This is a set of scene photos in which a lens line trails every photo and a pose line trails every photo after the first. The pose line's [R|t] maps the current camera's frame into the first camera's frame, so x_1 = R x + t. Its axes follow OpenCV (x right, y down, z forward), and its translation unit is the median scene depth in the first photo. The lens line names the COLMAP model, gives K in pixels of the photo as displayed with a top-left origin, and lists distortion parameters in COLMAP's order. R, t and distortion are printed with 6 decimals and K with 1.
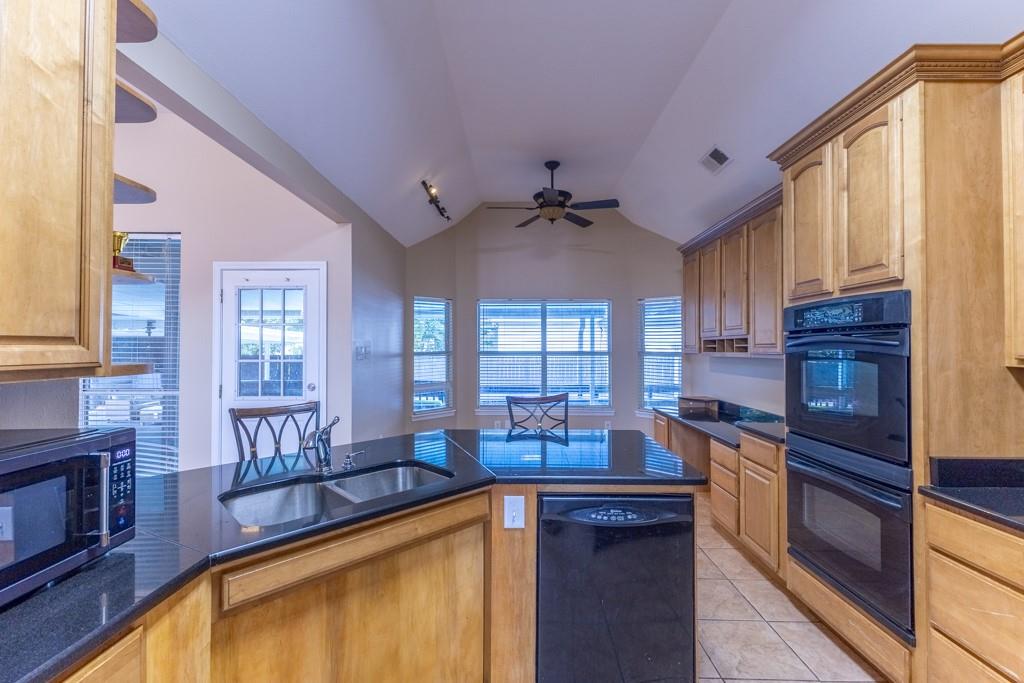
lens RADIAL K [[441.2, 0, 511.4], [0, 441.2, 340.0], [0, 0, 1]] dist [0.013317, -0.004673]
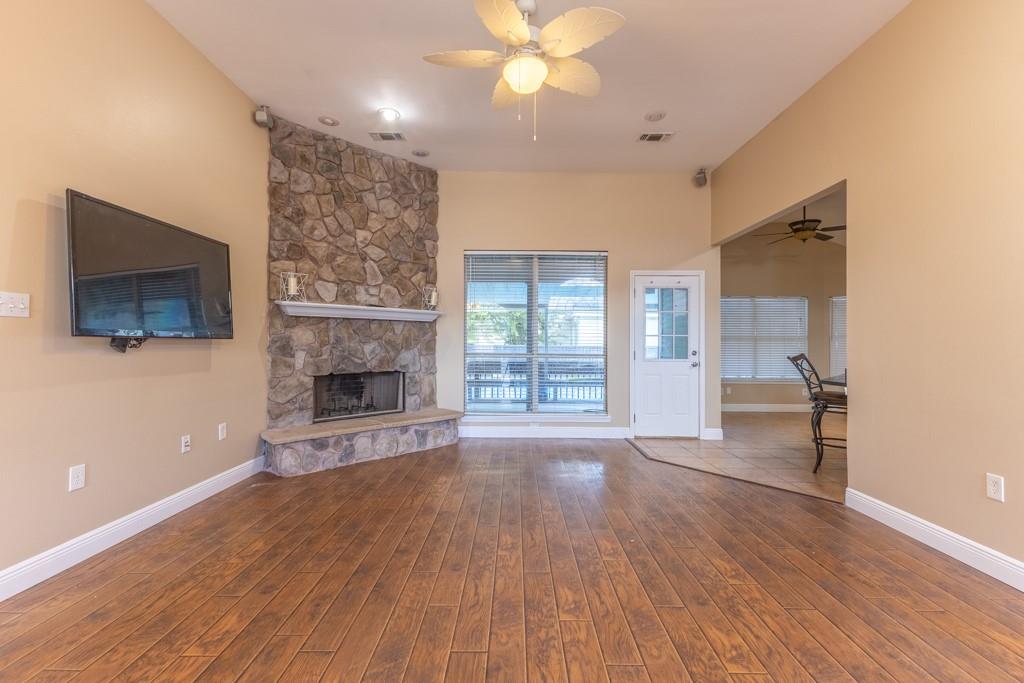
lens RADIAL K [[441.2, 0, 513.6], [0, 441.2, 337.4], [0, 0, 1]] dist [0.013317, -0.004673]
pose [[0.999948, 0.001469, 0.010076, -1.197261], [-0.001501, 0.999994, 0.003091, 0.057834], [-0.010071, -0.003106, 0.999944, -0.582491]]
